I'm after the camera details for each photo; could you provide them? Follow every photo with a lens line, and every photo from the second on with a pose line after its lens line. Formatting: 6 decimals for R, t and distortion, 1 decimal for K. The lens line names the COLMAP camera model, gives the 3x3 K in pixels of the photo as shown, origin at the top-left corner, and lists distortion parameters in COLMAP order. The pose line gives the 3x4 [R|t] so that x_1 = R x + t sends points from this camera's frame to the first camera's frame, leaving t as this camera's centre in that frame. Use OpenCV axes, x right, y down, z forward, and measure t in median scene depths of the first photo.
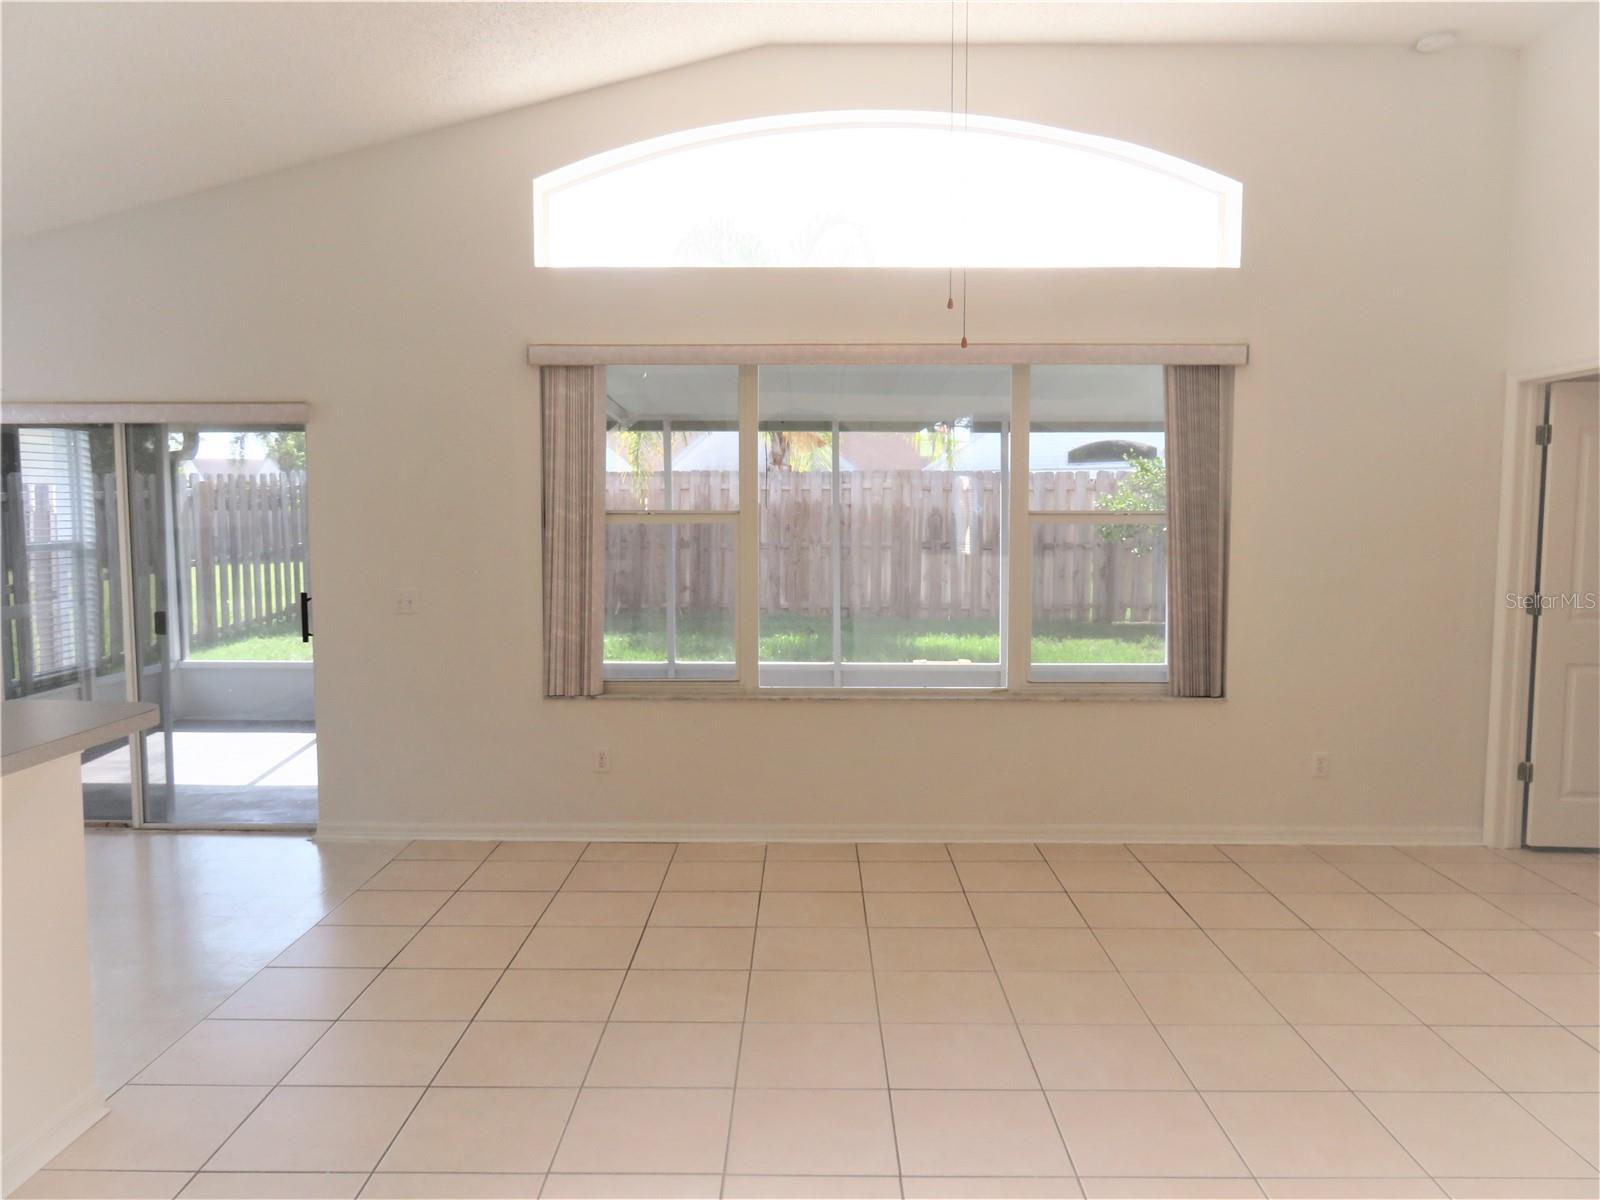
lens RADIAL K [[1194.5, 0, 800.0], [0, 1194.5, 600.0], [0, 0, 1]] dist [-0.024013, 0.003256]
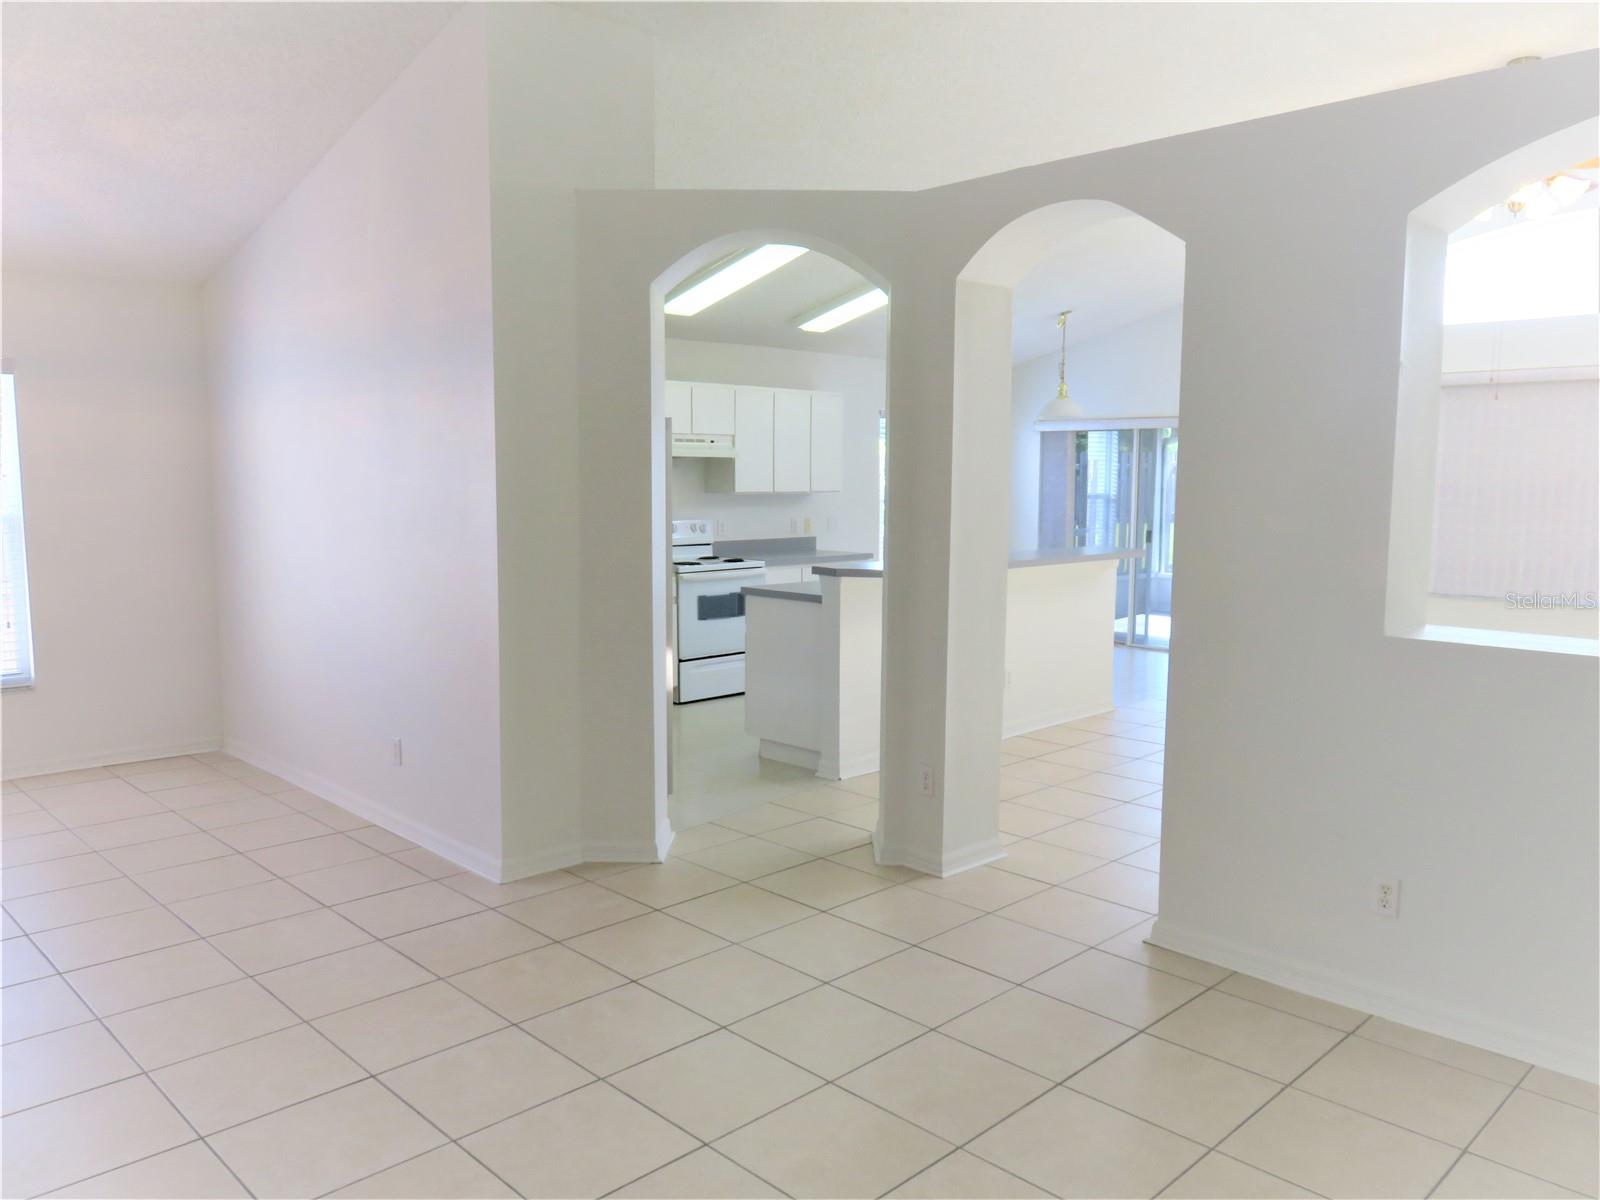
lens RADIAL K [[1194.5, 0, 800.0], [0, 1194.5, 600.0], [0, 0, 1]] dist [-0.024013, 0.003256]
pose [[0.707622, 0.079839, -0.702066, 0.320762], [-0.061361, 0.996786, 0.051508, 0.045982], [0.703922, 0.006632, 0.710246, -0.578936]]
